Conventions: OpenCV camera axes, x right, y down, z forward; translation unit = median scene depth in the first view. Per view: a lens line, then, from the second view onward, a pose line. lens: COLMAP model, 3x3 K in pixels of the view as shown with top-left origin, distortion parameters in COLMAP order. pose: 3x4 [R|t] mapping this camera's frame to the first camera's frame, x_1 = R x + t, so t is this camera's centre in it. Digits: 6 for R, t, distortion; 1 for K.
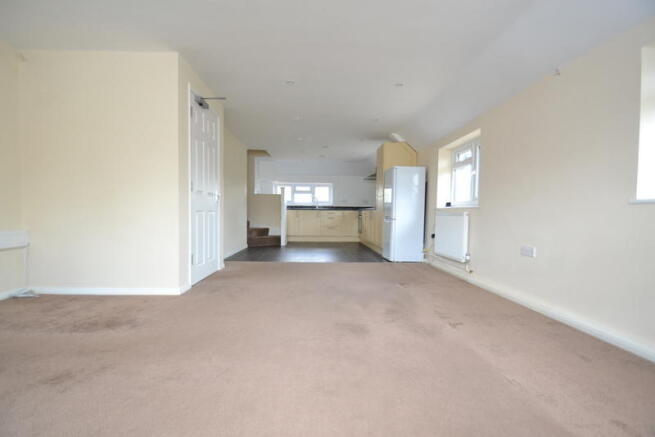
lens RADIAL K [[288.1, 0, 327.5], [0, 288.1, 218.5], [0, 0, 1]] dist [0.000304, -0.000044]
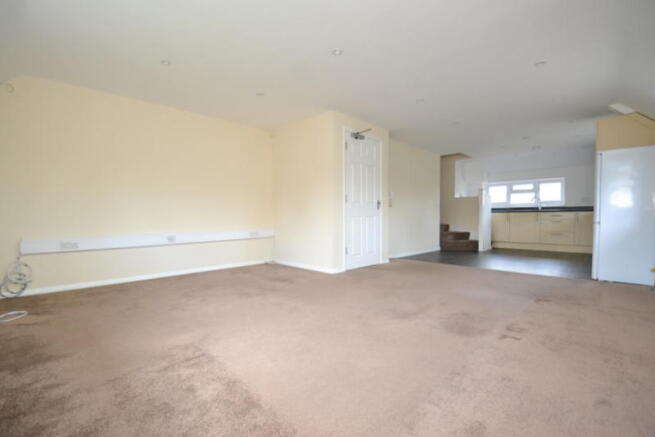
lens RADIAL K [[288.1, 0, 327.5], [0, 288.1, 218.5], [0, 0, 1]] dist [0.000304, -0.000044]
pose [[0.693238, -0.009844, -0.720641, 0.167860], [0.000069, 0.999908, -0.013593, 0.000854], [0.720709, 0.009374, 0.693175, -0.011990]]
